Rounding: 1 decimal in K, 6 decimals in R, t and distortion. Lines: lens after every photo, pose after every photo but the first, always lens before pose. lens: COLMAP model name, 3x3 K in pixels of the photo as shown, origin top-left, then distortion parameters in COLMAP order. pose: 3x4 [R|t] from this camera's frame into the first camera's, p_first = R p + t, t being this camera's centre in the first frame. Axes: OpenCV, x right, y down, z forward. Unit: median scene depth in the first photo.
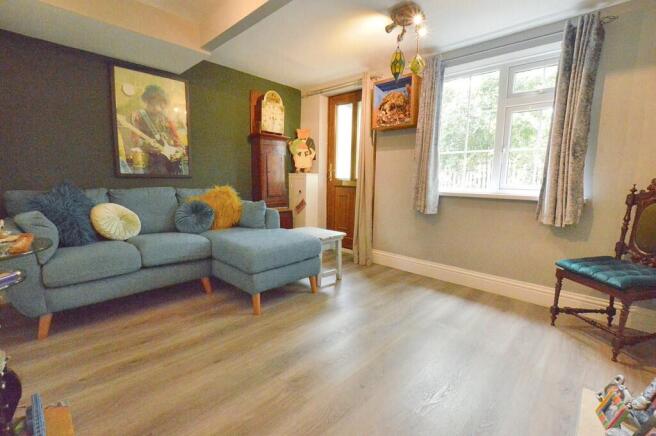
lens RADIAL K [[302.2, 0, 313.2], [0, 302.2, 219.7], [0, 0, 1]] dist [-0.026633, 0.000106]
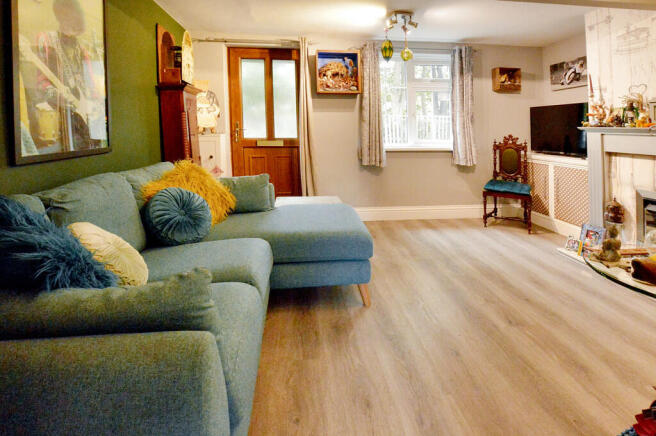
lens RADIAL K [[314.9, 0, 345.2], [0, 314.9, 124.6], [0, 0, 1]] dist [-0.014865, 0.000081]
pose [[0.627548, -0.011775, 0.778489, -0.648884], [0.116725, 0.990008, -0.079119, -0.099640], [-0.769779, 0.140520, 0.622651, 0.281485]]
